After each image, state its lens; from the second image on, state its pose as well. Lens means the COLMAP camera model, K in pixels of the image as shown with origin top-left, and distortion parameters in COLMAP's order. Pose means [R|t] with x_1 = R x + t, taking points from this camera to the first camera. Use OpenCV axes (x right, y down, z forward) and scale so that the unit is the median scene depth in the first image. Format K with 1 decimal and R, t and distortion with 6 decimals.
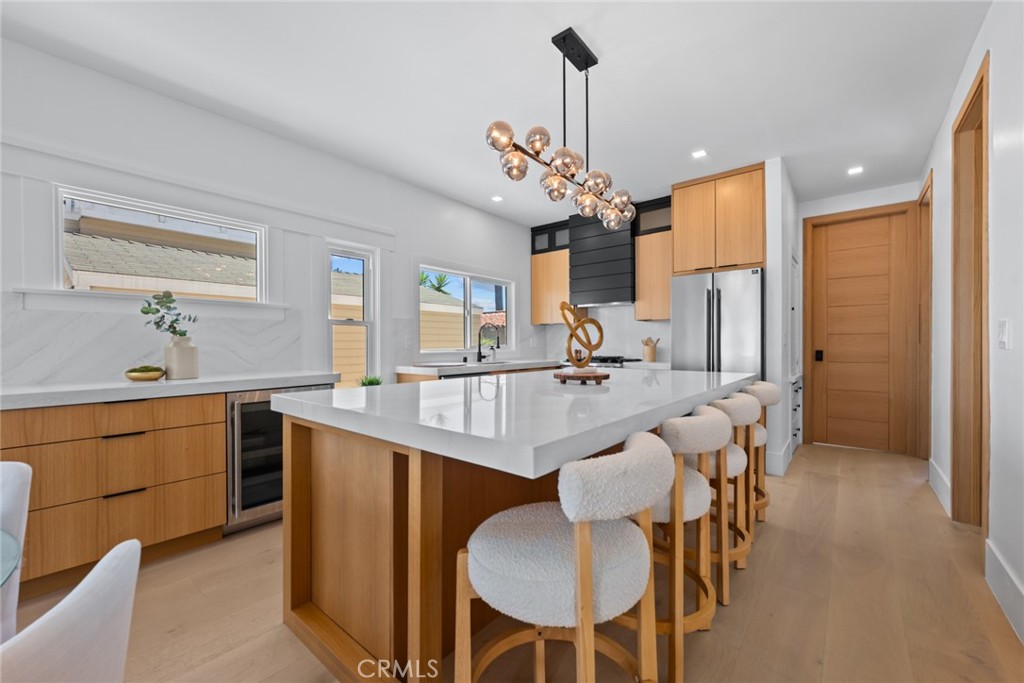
lens RADIAL K [[404.5, 0, 512.8], [0, 404.5, 346.9], [0, 0, 1]] dist [0.000521, -0.000078]
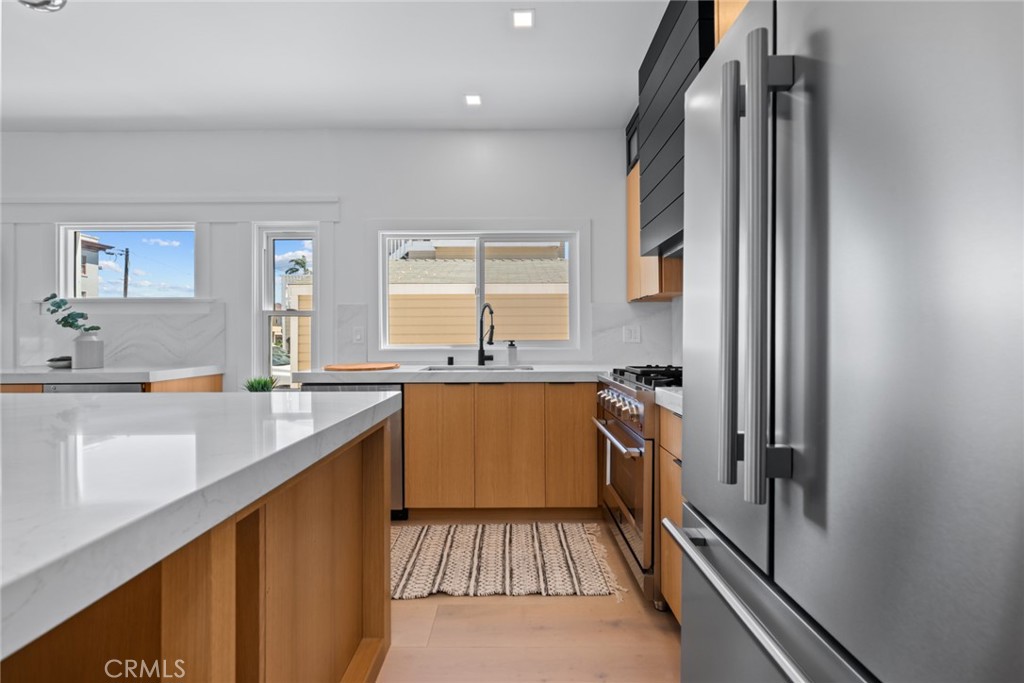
lens RADIAL K [[404.5, 0, 513.9], [0, 404.5, 334.2], [0, 0, 1]] dist [0.000521, -0.000078]
pose [[0.637561, -0.003164, -0.770393, 0.487134], [-0.004347, 0.999961, -0.007704, -0.008981], [0.770387, 0.008260, 0.637523, 0.684141]]
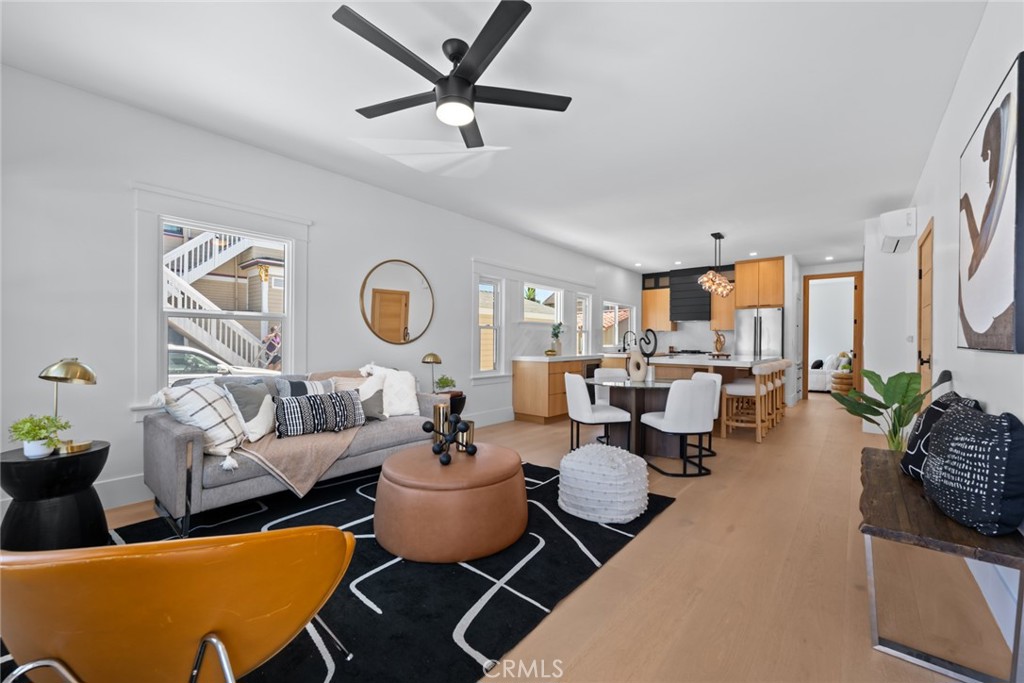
lens RADIAL K [[404.5, 0, 517.4], [0, 404.5, 343.3], [0, 0, 1]] dist [0.000521, -0.000078]
pose [[0.999927, 0.010470, -0.006056, -0.598285], [-0.010505, 0.999928, -0.005780, 0.011506], [0.005995, 0.005844, 0.999965, -0.887188]]
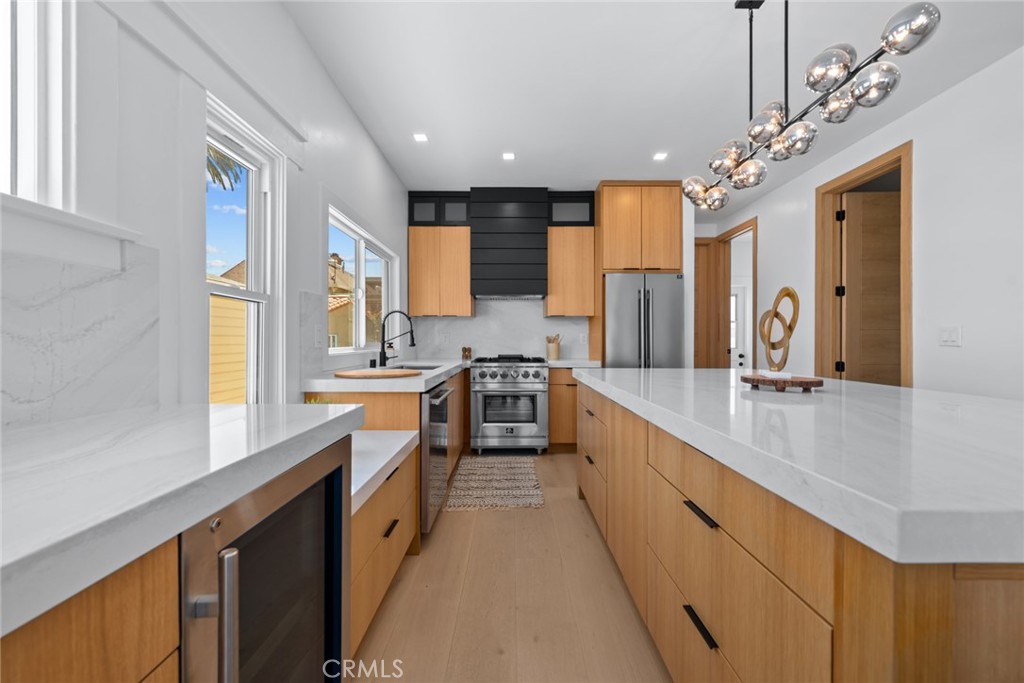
lens RADIAL K [[404.5, 0, 511.3], [0, 404.5, 339.9], [0, 0, 1]] dist [0.000521, -0.000078]
pose [[0.770383, 0.006699, 0.637546, -0.381512], [0.001050, 0.999930, -0.011776, -0.000273], [-0.637581, 0.009741, 0.770322, 0.363130]]
